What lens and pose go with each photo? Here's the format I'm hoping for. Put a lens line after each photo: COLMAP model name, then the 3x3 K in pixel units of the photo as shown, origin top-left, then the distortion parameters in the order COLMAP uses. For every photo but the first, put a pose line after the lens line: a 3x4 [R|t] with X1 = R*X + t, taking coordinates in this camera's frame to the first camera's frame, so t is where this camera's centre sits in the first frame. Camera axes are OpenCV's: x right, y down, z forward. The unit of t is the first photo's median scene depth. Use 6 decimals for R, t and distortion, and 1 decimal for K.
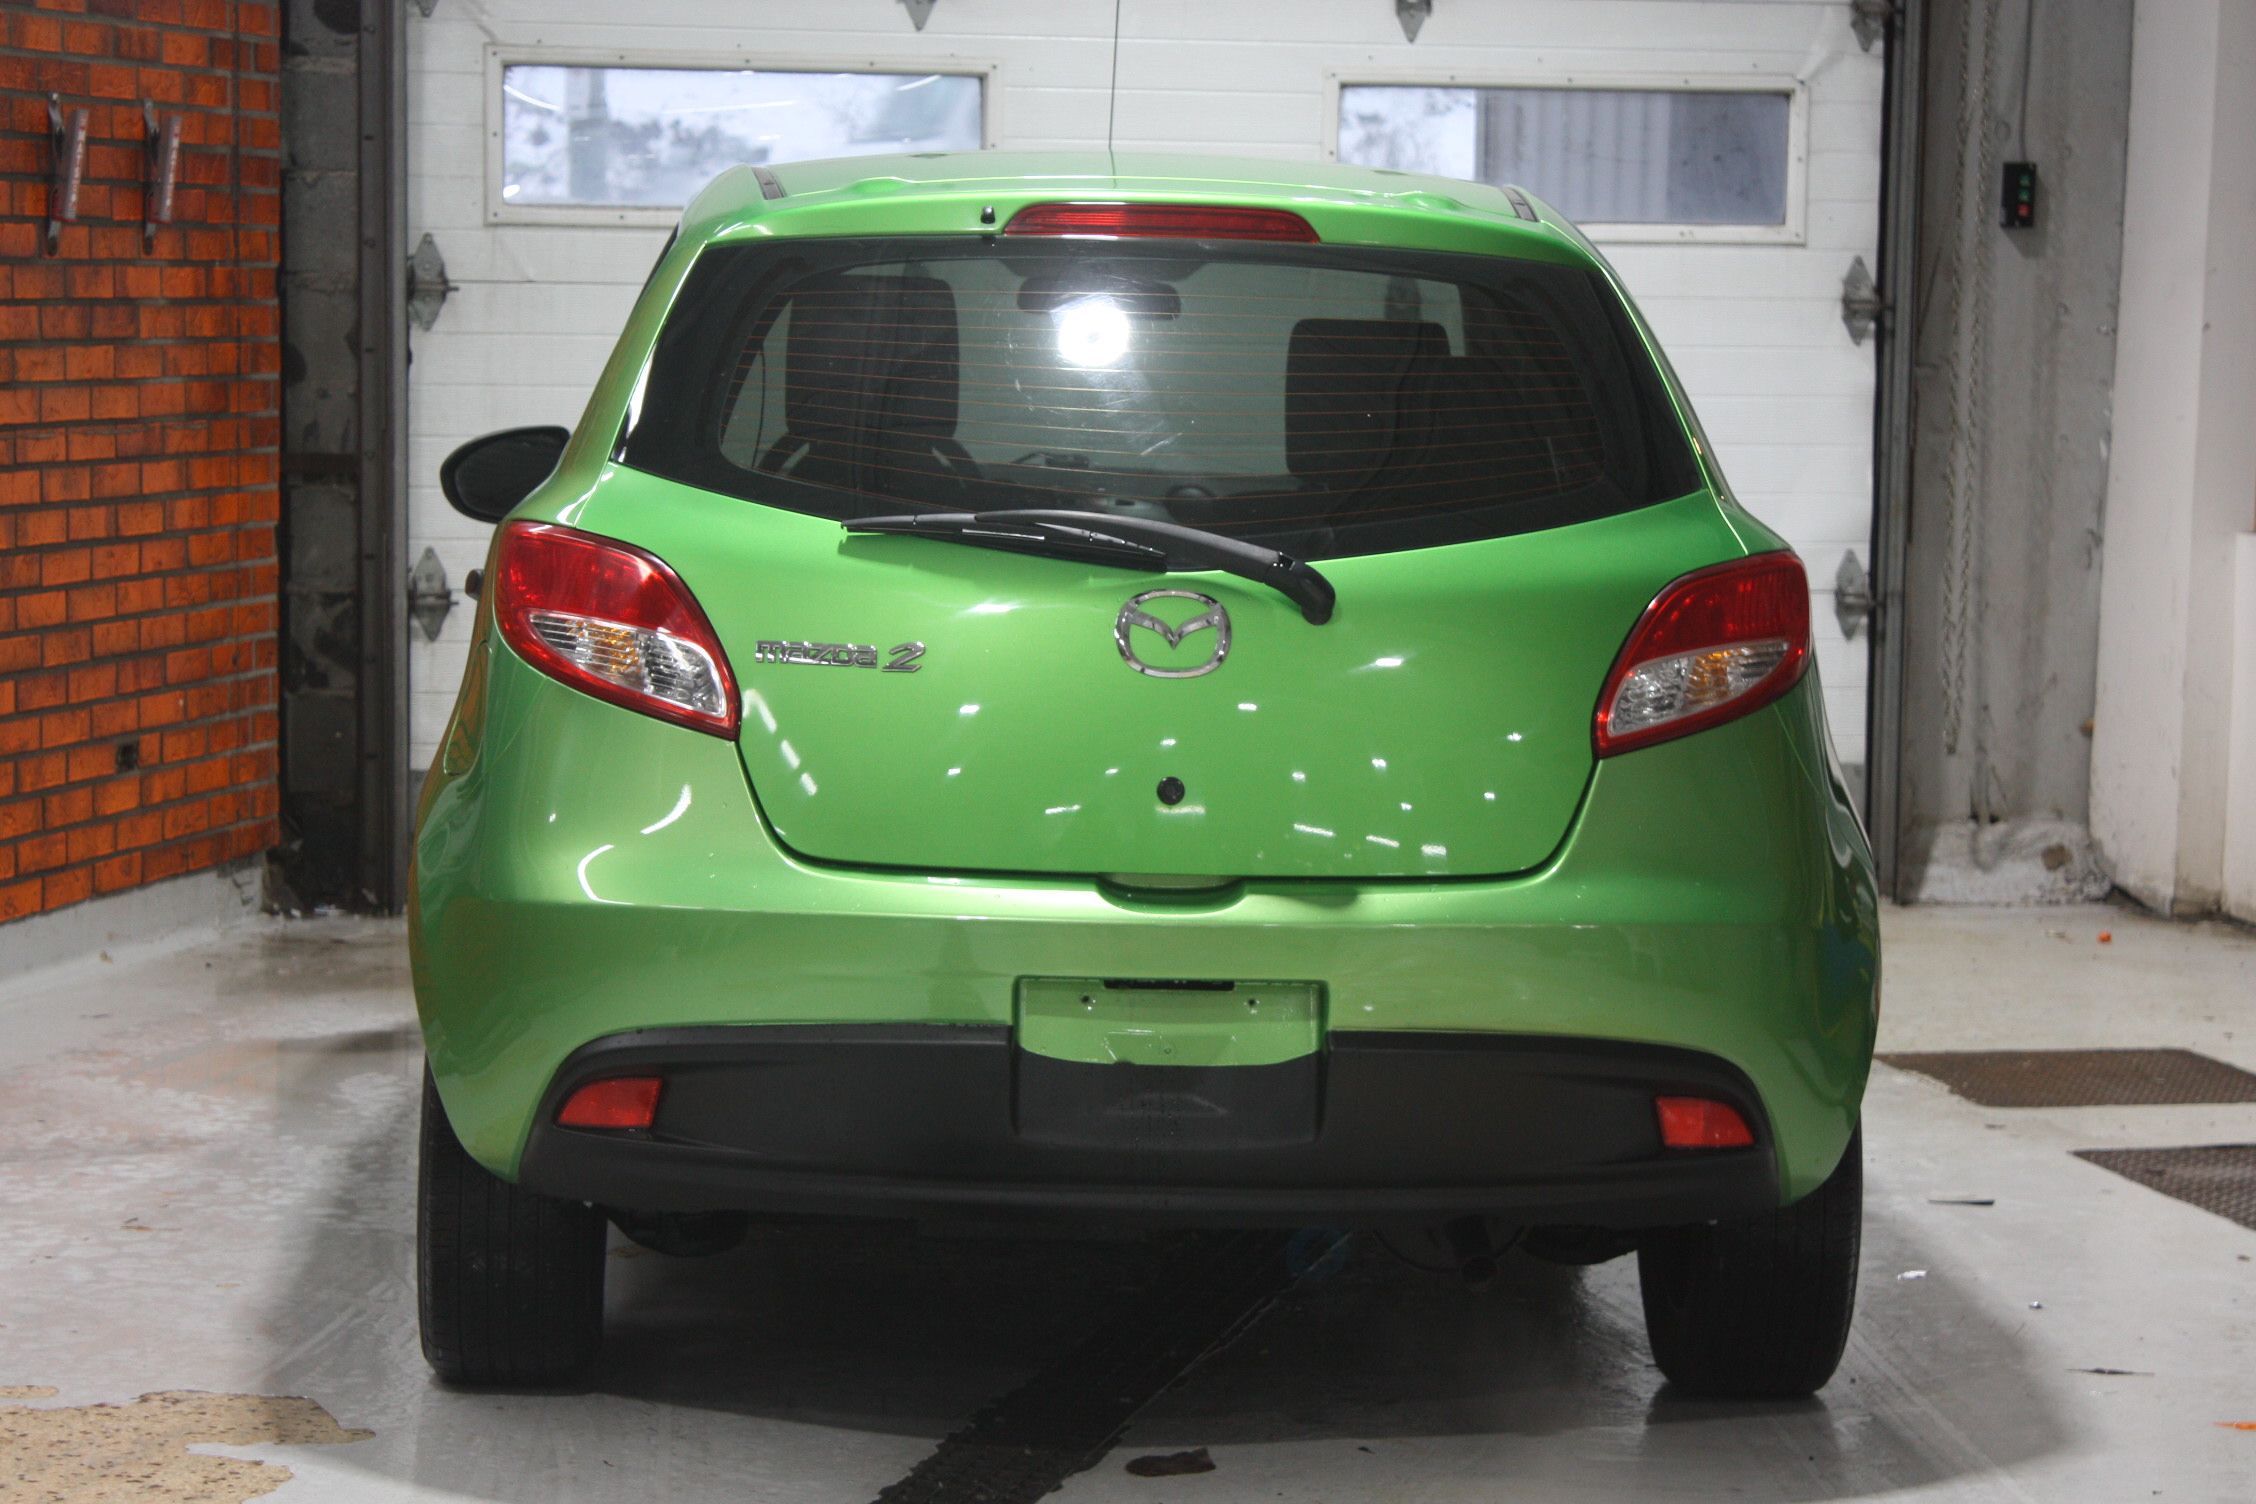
lens RADIAL K [[5600.3, 0, 1128.3], [0, 5600.3, 752.3], [0, 0, 1]] dist [0.176286, 0.000000]
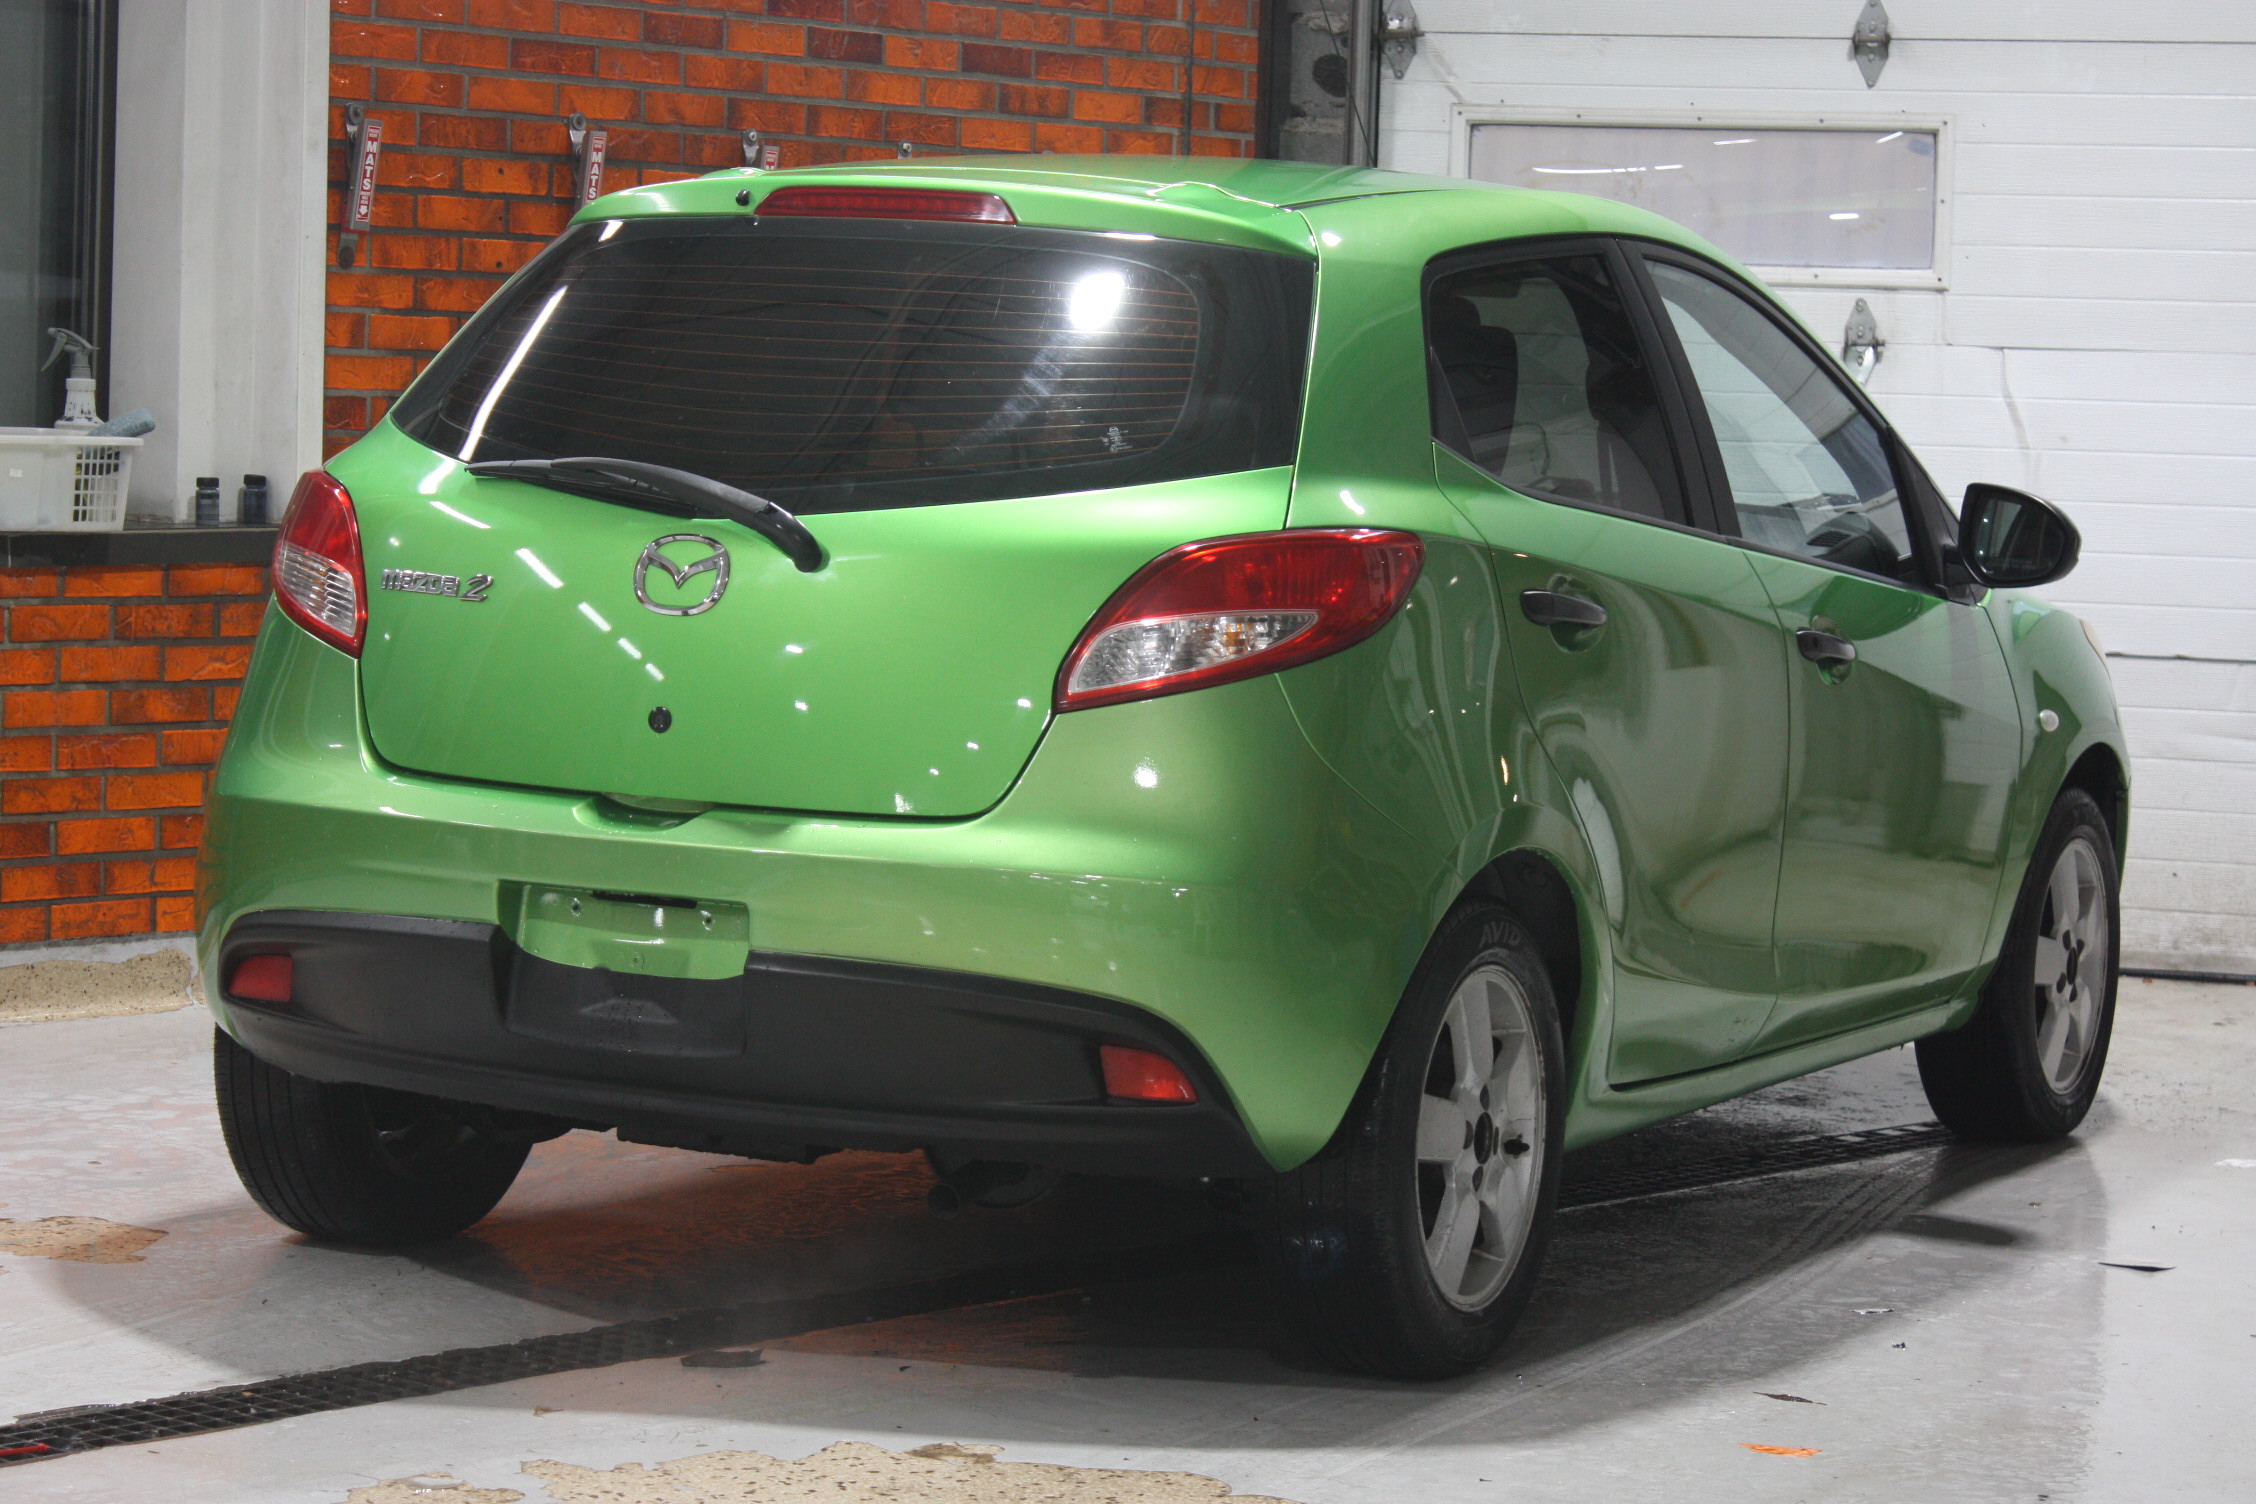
lens RADIAL K [[5600.3, 0, 1128.3], [0, 5600.3, 752.6], [0, 0, 1]] dist [0.176286, 0.000000]
pose [[0.873806, 0.051630, -0.483526, 0.566719], [-0.065567, 0.997777, -0.011948, 0.018742], [0.481834, 0.042144, 0.875249, 0.095215]]
